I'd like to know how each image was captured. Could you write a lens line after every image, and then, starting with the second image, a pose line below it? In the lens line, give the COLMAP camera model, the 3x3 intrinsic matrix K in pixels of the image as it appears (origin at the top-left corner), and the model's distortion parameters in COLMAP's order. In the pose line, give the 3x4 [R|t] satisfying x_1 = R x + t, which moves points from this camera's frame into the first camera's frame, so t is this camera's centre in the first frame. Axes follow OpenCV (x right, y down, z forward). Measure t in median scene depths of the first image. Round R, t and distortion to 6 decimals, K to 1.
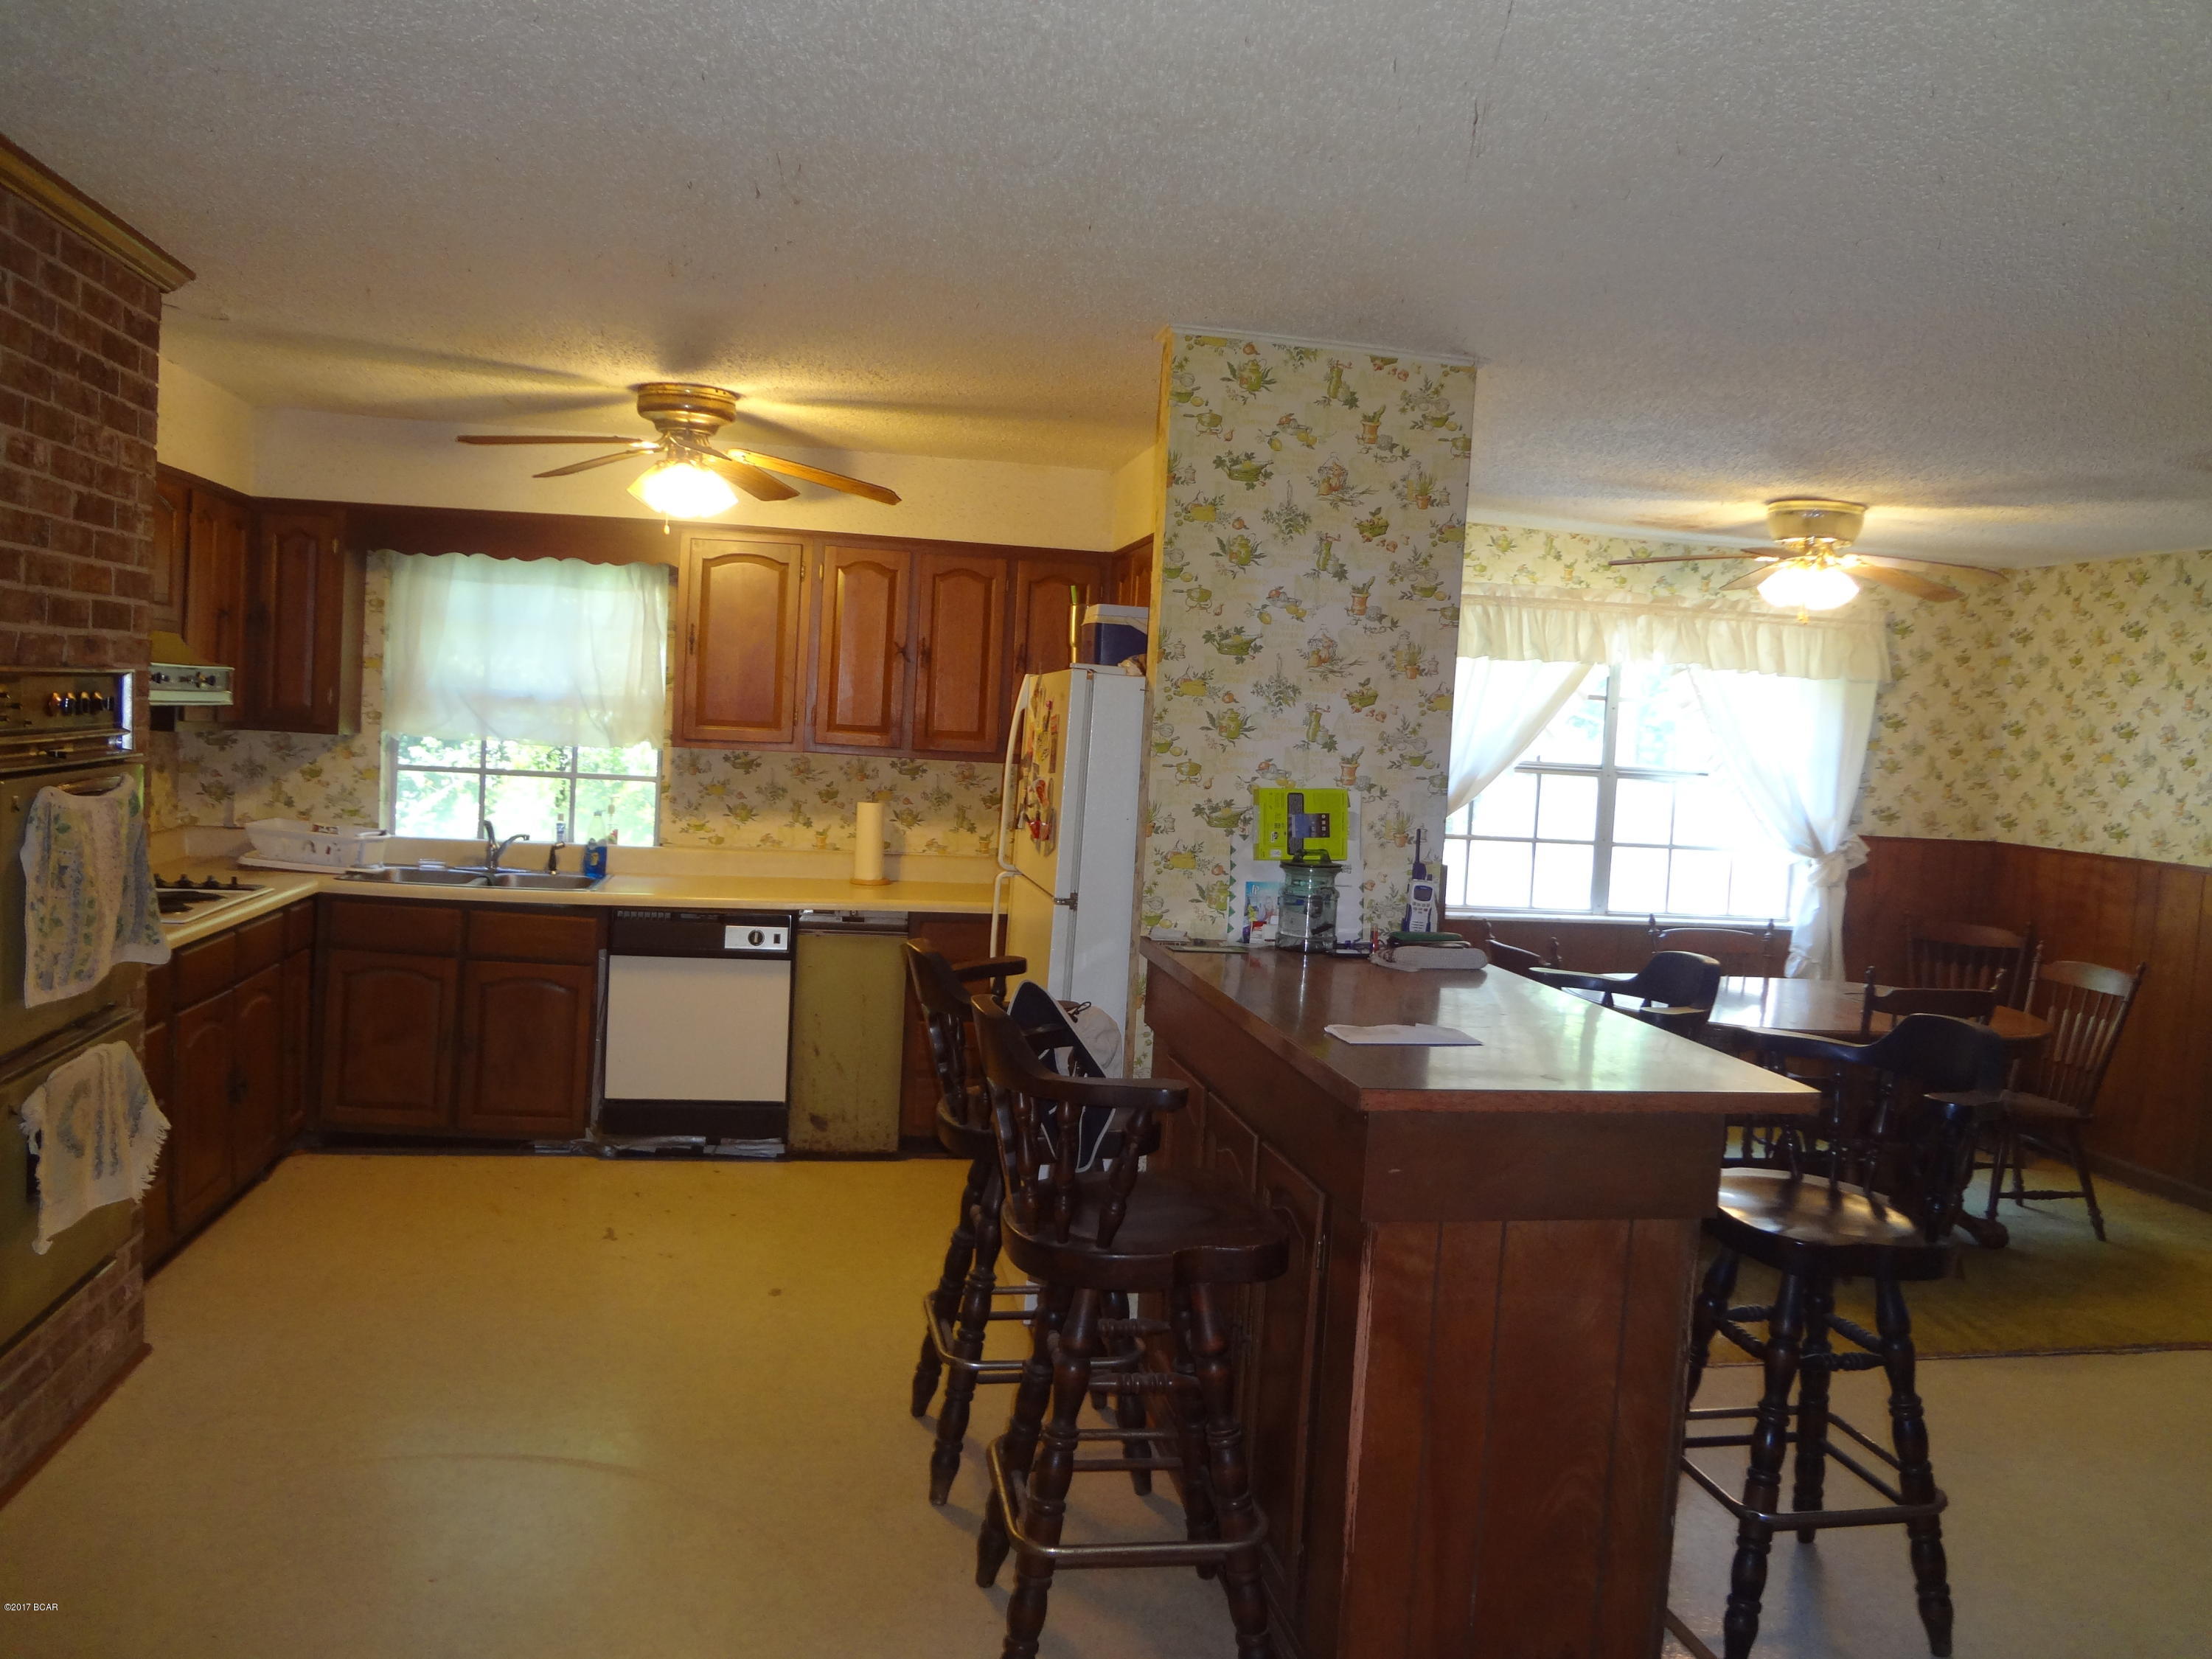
lens RADIAL K [[1951.8, 0, 1100.9], [0, 1951.8, 862.0], [0, 0, 1]] dist [-0.131276, 0.168867]
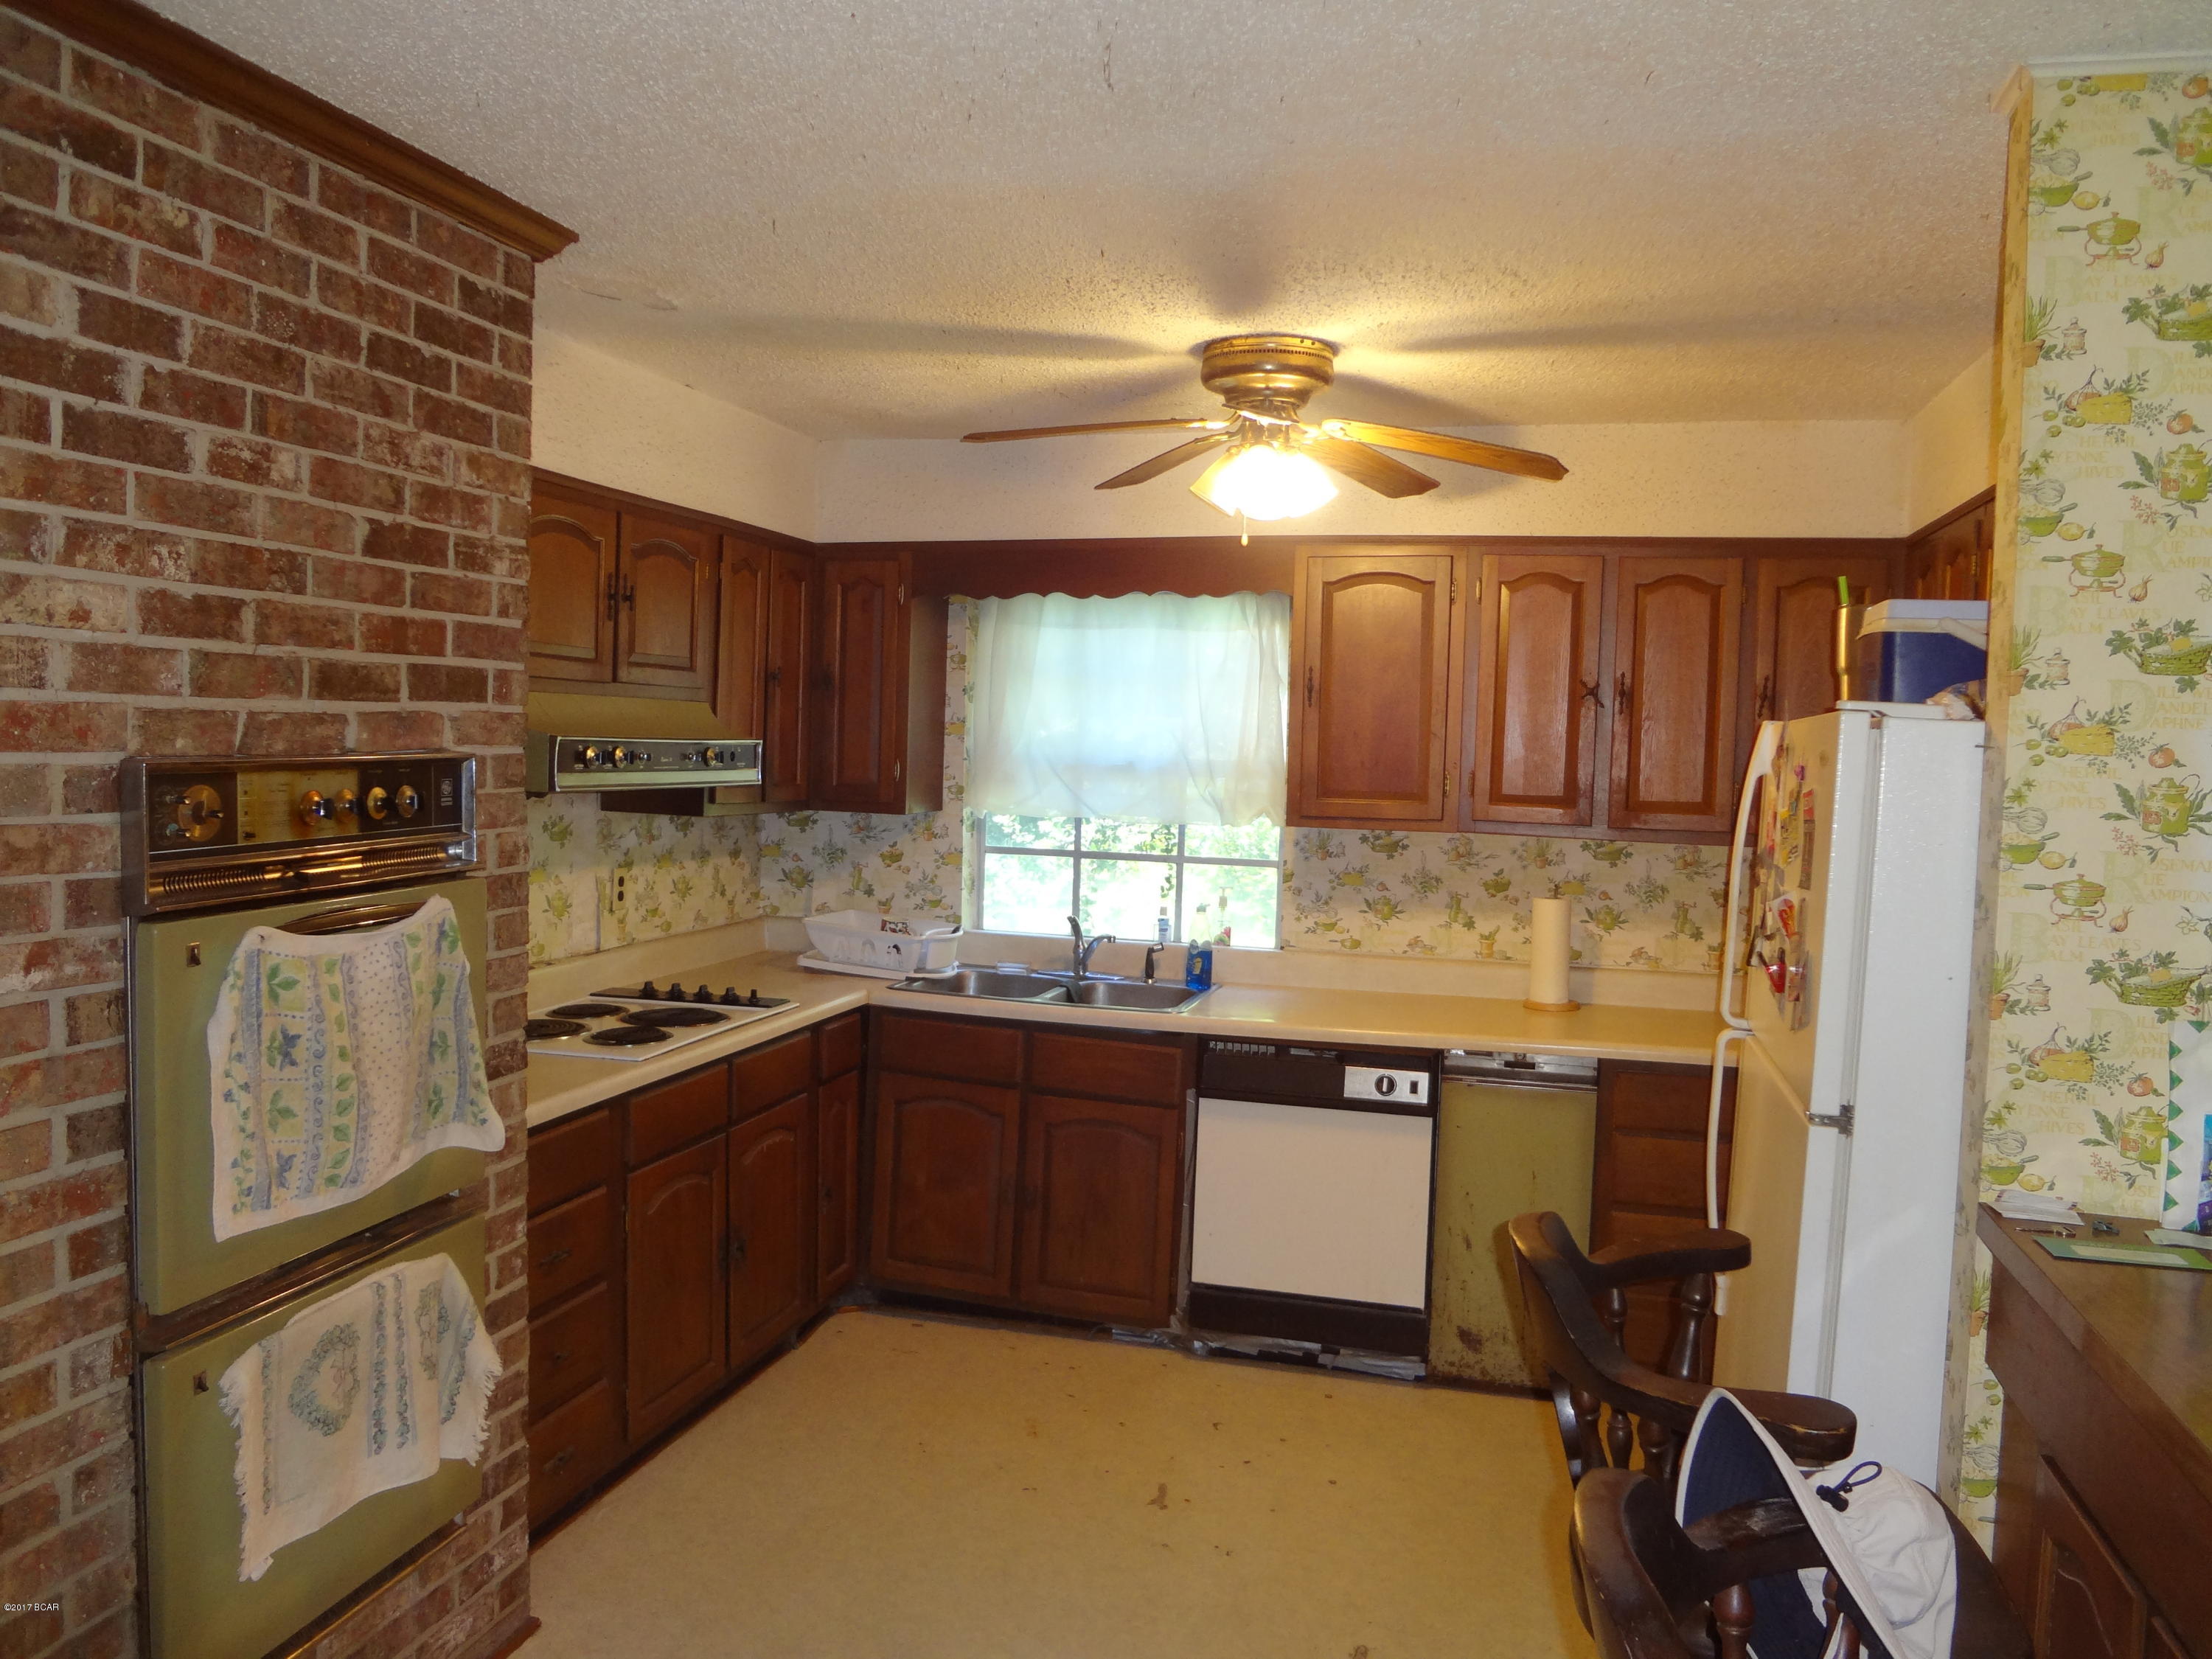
lens RADIAL K [[1658.5, 0, 1106.0], [0, 1658.5, 829.5], [0, 0, 1]] dist [-0.039665, 0.000936]
pose [[0.904386, -0.006352, -0.426668, -0.003347], [-0.006971, 0.999536, -0.029657, -0.039503], [0.426658, 0.029795, 0.903922, 0.383141]]
